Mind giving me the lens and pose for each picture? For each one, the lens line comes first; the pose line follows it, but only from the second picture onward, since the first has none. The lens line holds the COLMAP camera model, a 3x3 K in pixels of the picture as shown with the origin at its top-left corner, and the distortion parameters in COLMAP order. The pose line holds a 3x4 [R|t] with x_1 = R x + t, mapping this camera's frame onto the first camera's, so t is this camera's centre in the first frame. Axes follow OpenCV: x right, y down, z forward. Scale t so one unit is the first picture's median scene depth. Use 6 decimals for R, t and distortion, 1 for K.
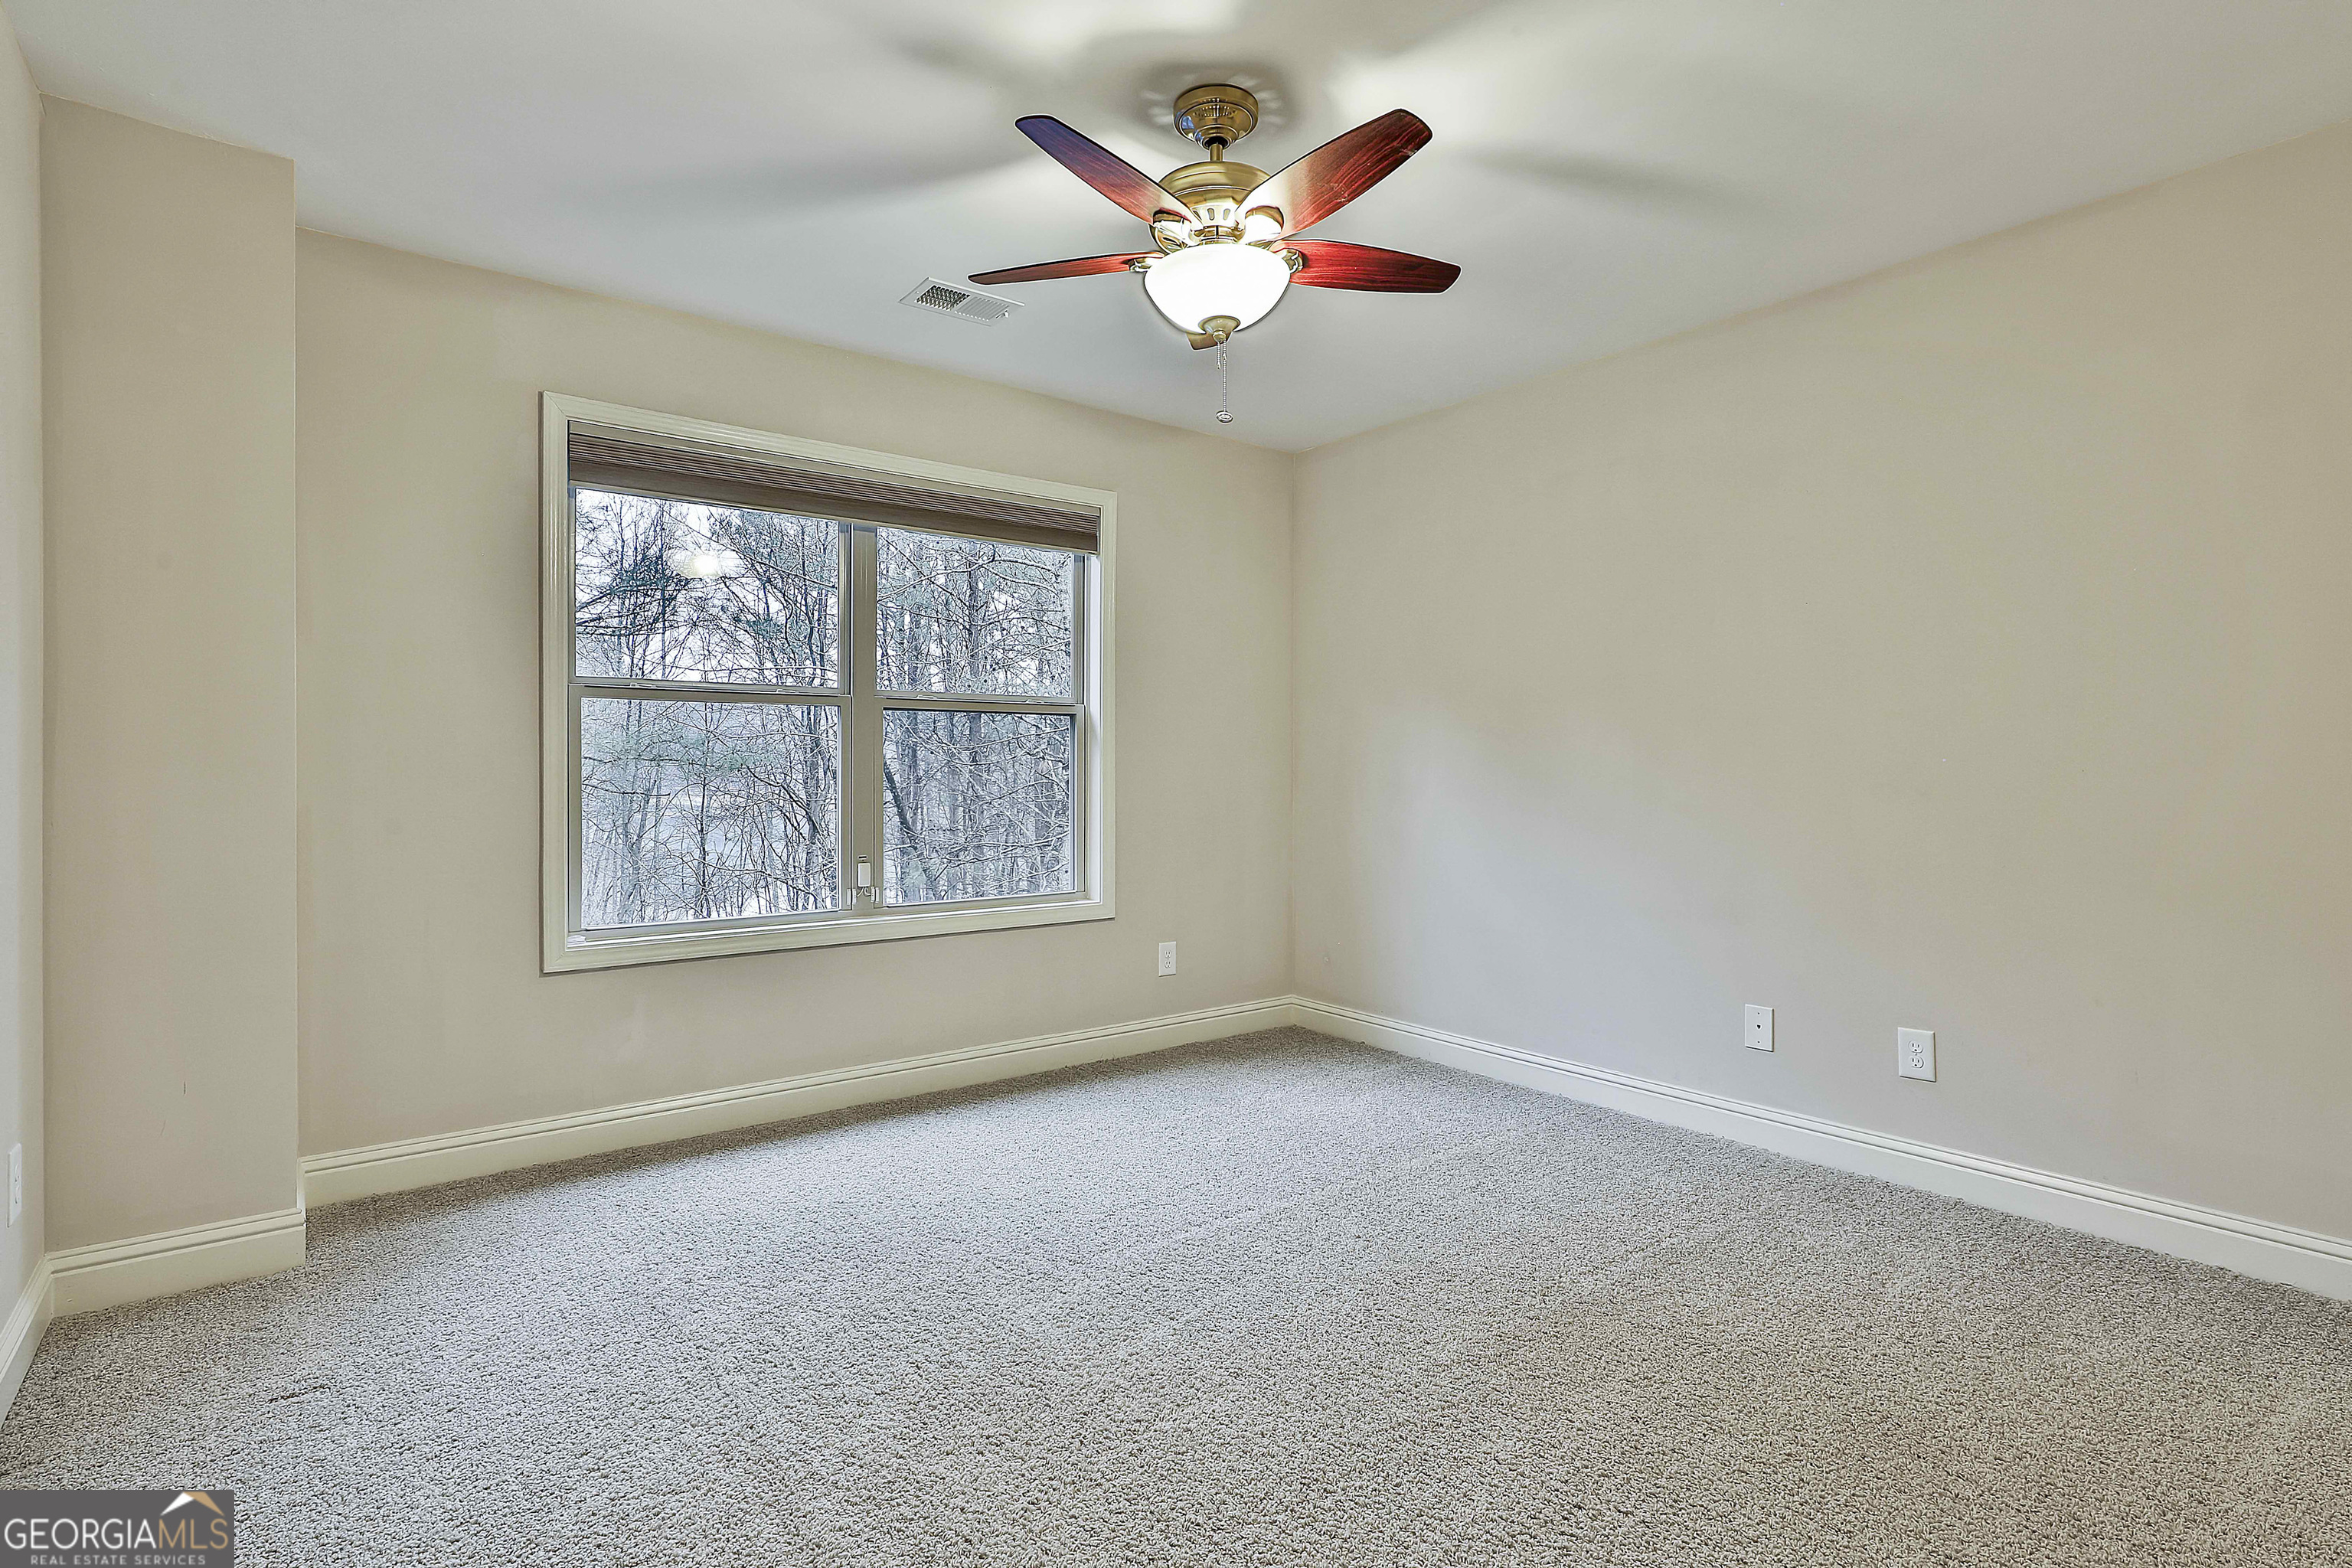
lens RADIAL K [[1116.4, 0, 1176.8], [0, 1116.4, 771.7], [0, 0, 1]] dist [0.002004, 0.000316]
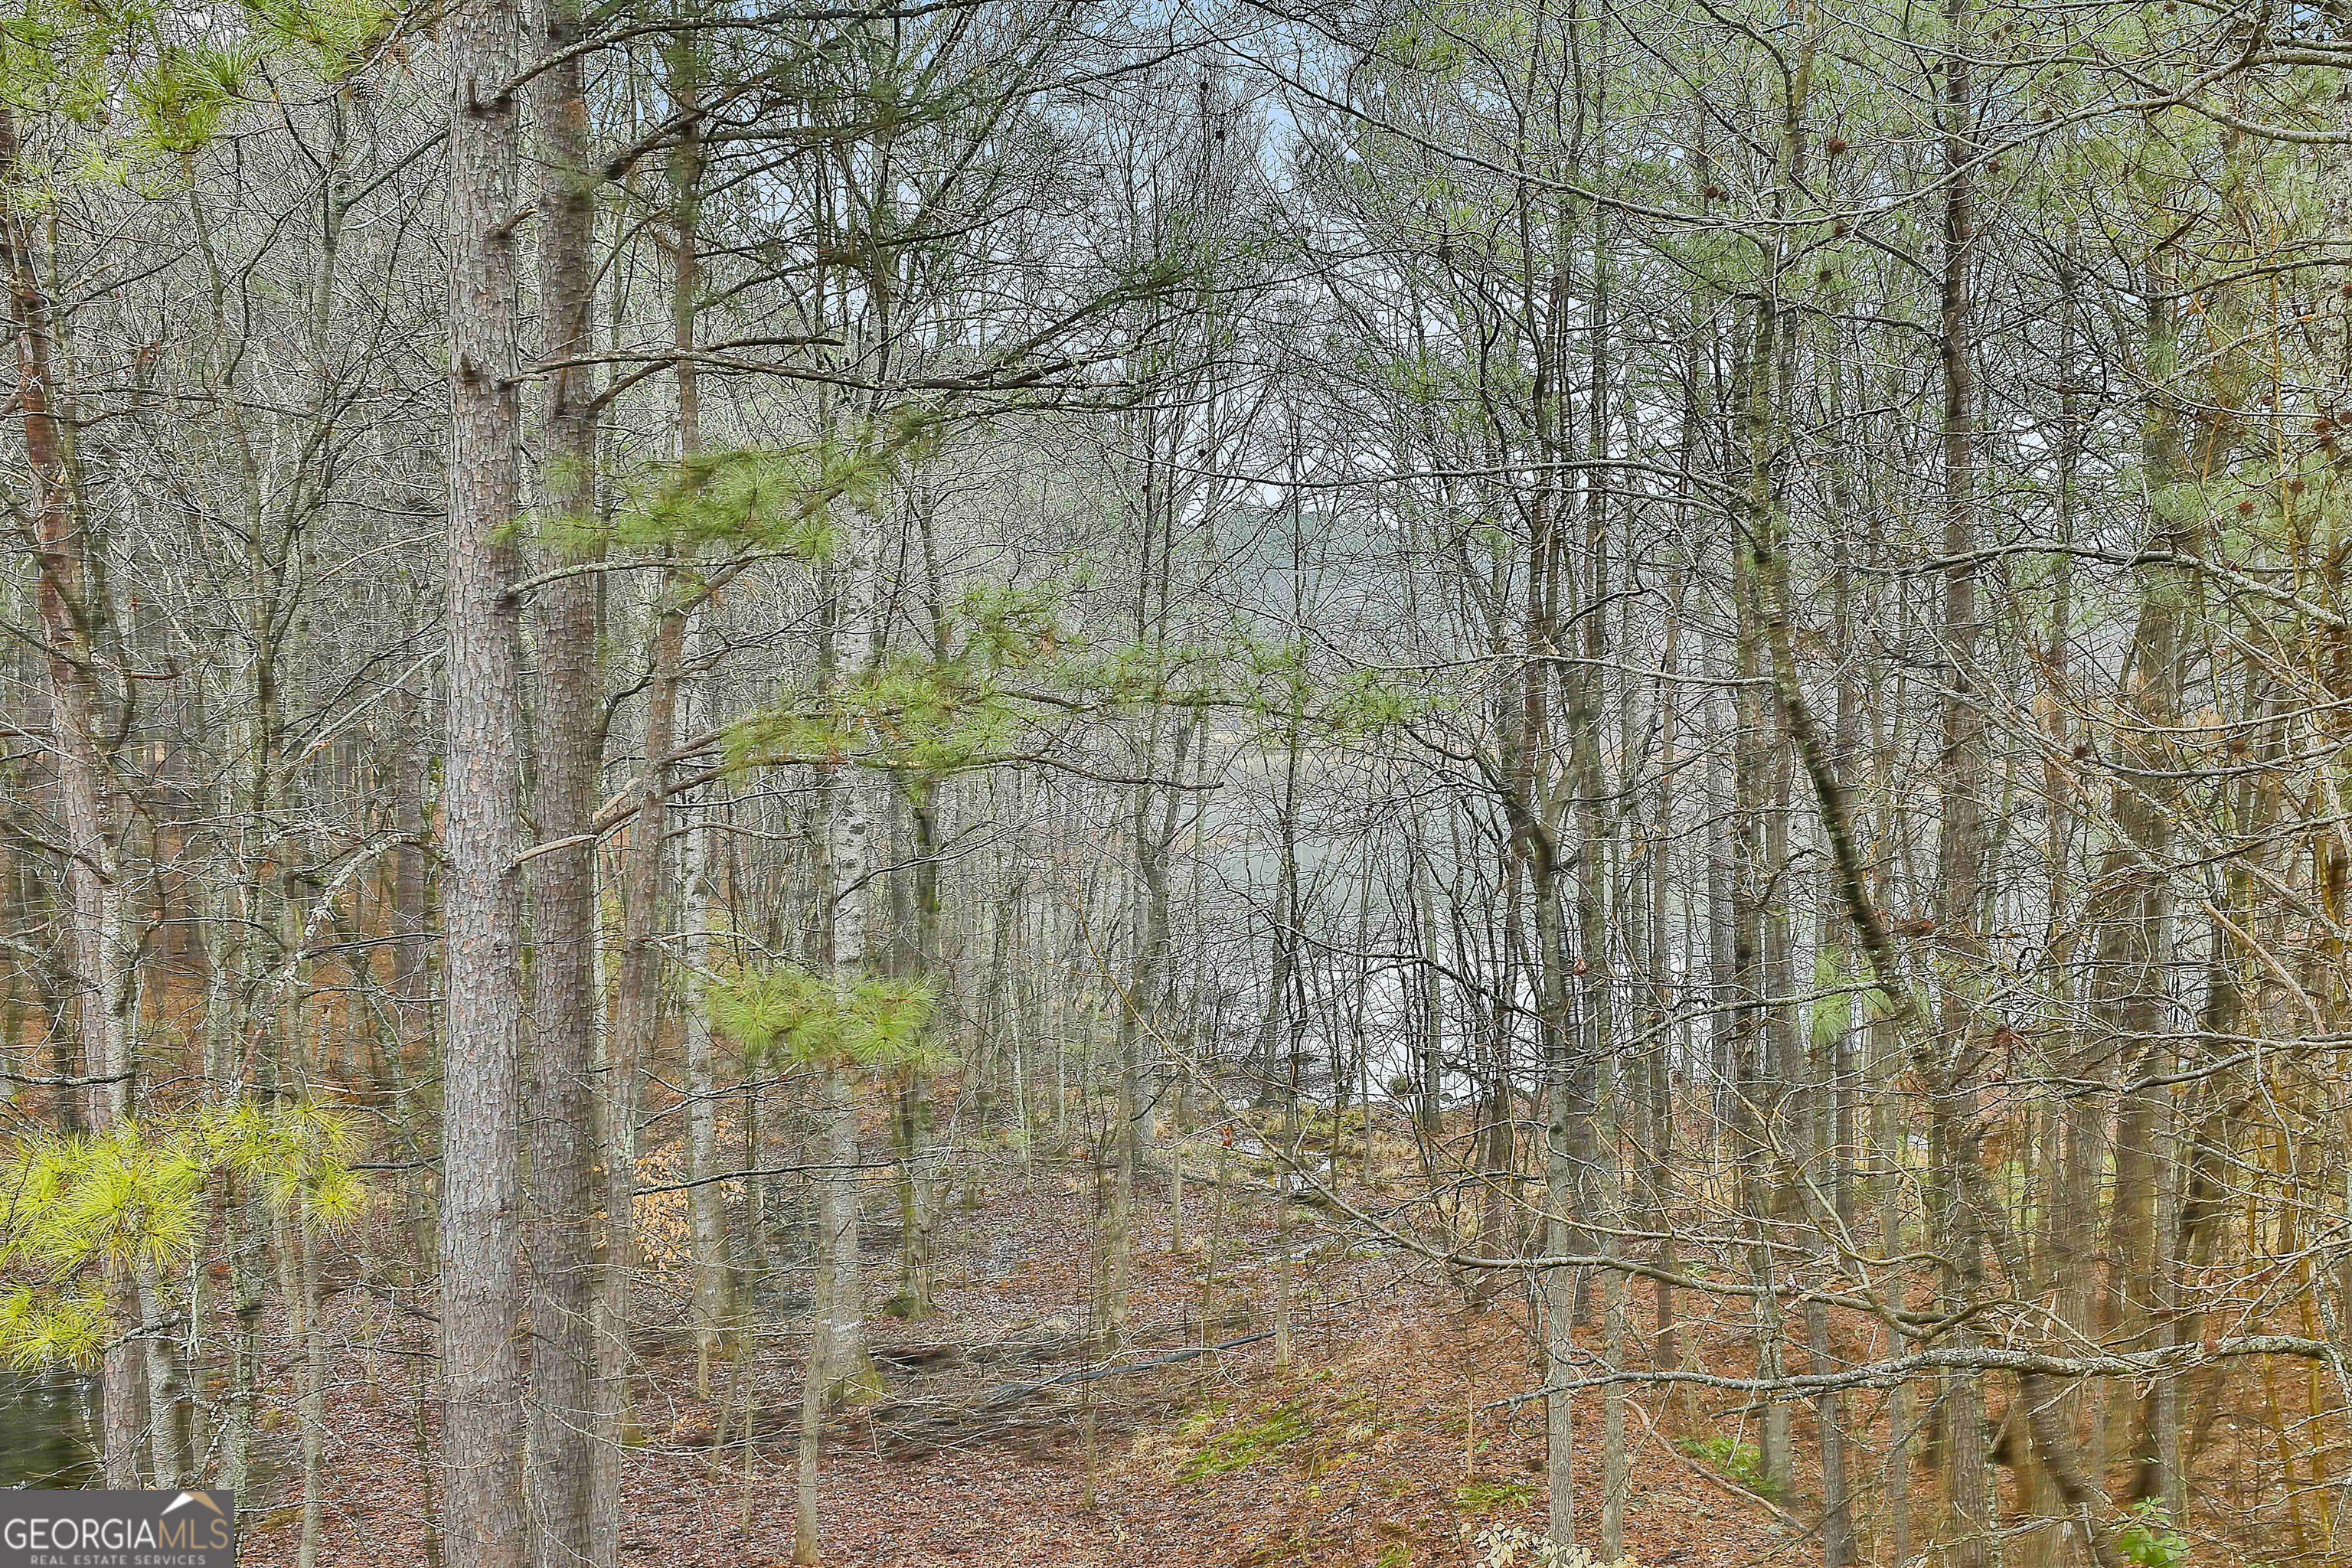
lens RADIAL K [[2387.5, 0, 1176.5], [0, 2387.5, 727.1], [0, 0, 1]] dist [0.008772, 0.023674]
pose [[0.901854, 0.005848, -0.432001, -0.045866], [0.003627, 0.999771, 0.021105, -0.011536], [0.432026, -0.020600, 0.901626, 0.103604]]
